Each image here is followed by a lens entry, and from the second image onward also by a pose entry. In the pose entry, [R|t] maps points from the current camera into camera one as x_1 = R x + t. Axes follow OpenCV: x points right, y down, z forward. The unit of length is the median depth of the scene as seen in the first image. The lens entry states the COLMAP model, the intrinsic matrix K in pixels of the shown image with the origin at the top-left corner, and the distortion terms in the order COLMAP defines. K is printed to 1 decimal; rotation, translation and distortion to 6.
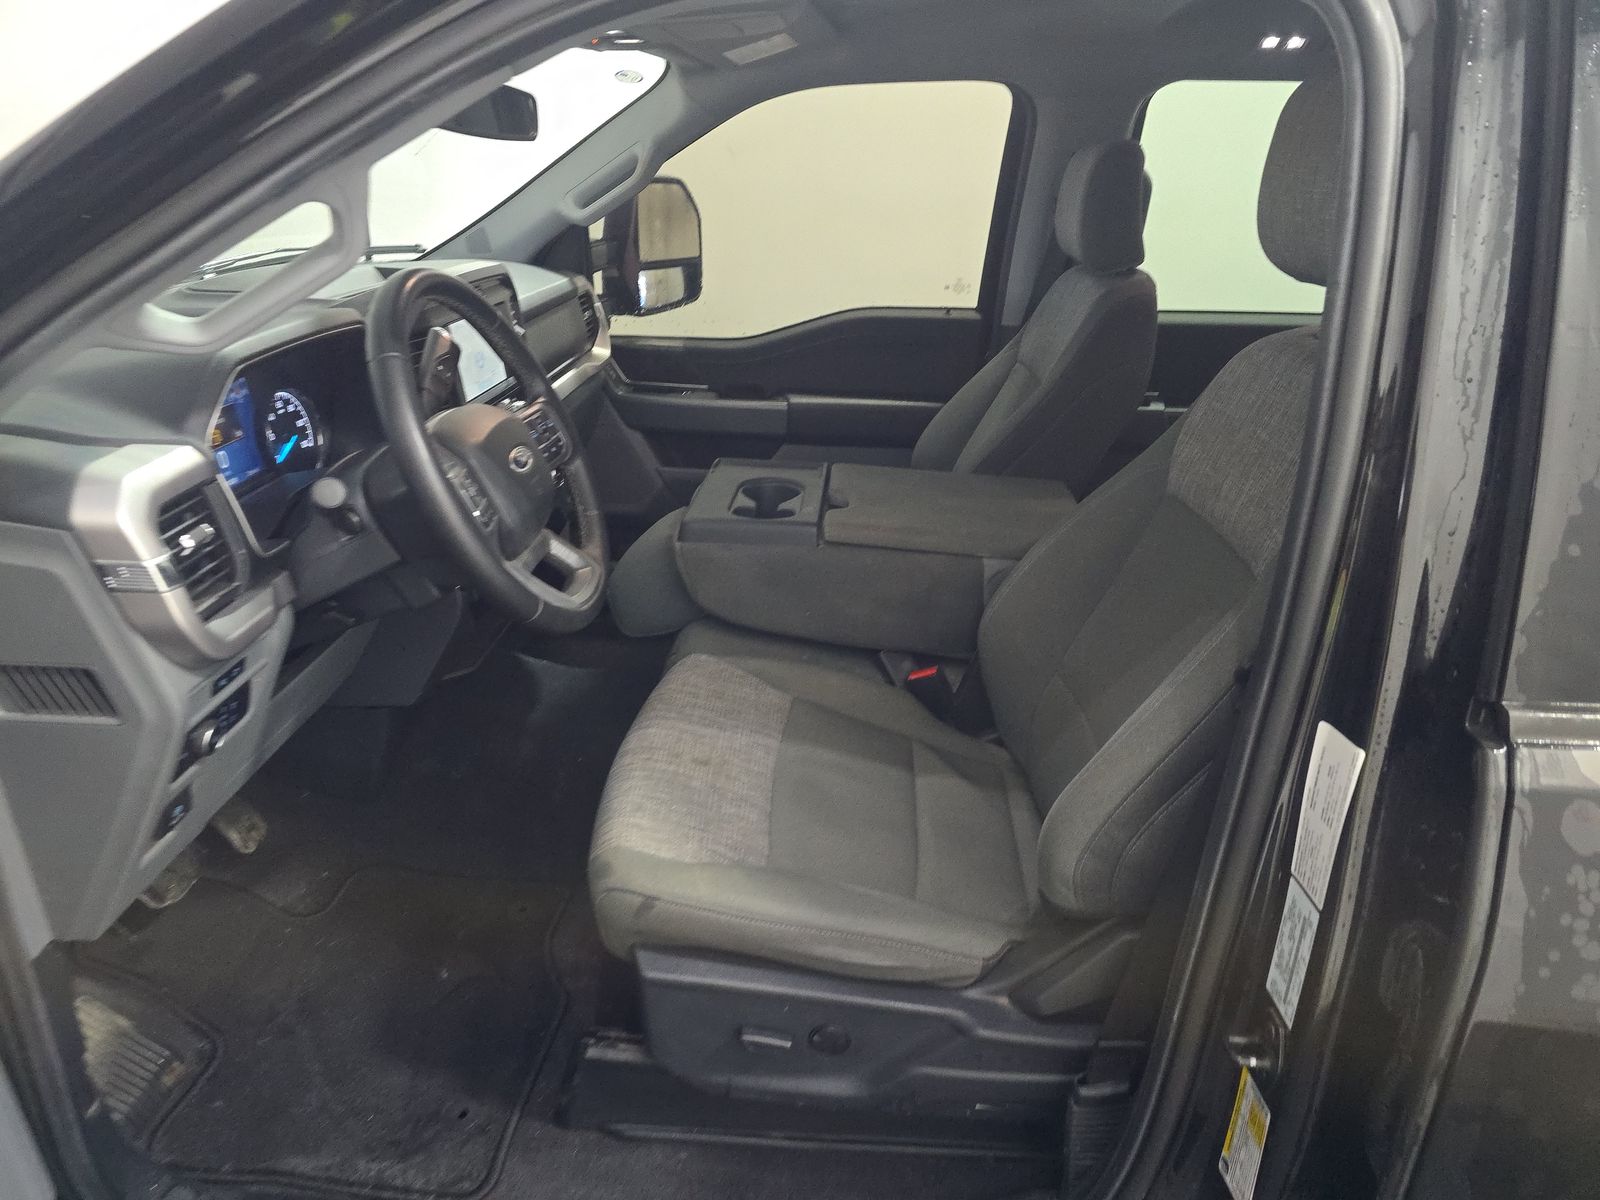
lens RADIAL K [[1081.8, 0, 800.0], [0, 1081.8, 600.0], [0, 0, 1]] dist [0.060022, -0.067291]
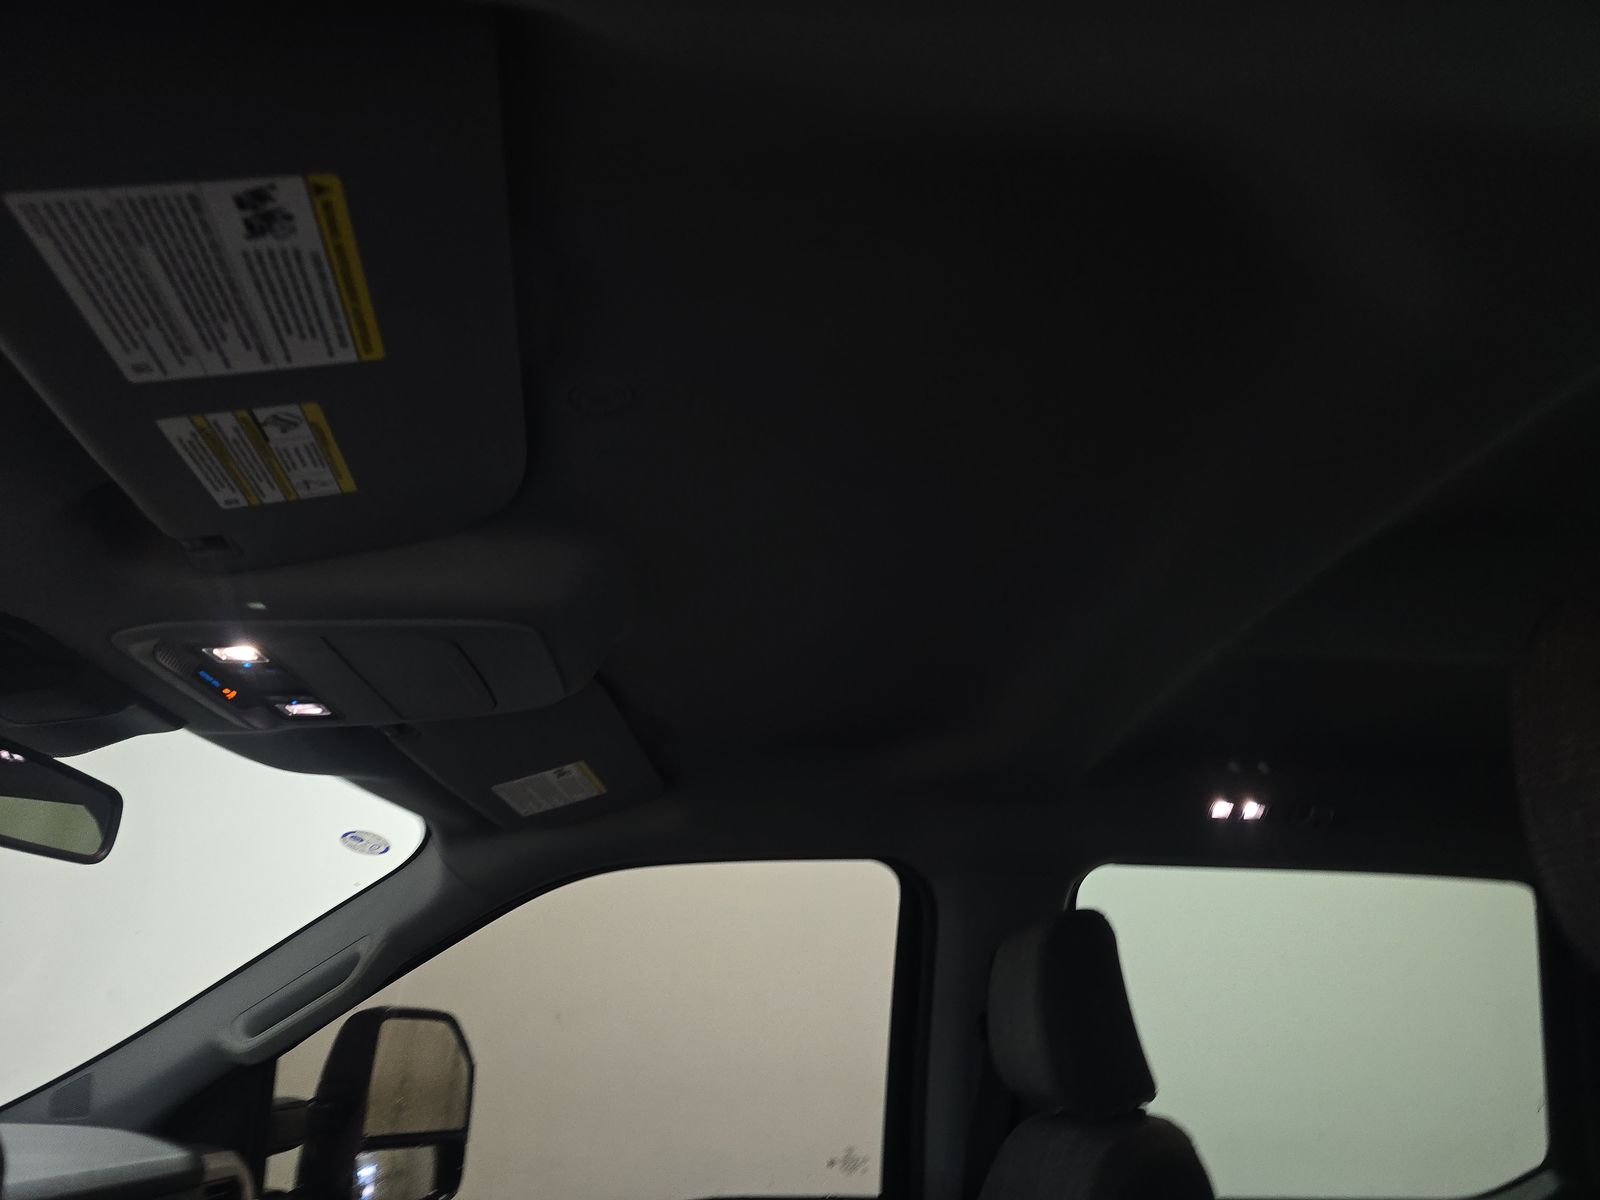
lens RADIAL K [[1081.8, 0, 800.0], [0, 1081.8, 600.0], [0, 0, 1]] dist [0.060022, -0.067291]
pose [[0.993353, 0.035530, 0.109489, 0.035255], [0.052153, 0.709032, -0.703245, -0.072745], [-0.102617, 0.704281, 0.702466, 0.332659]]
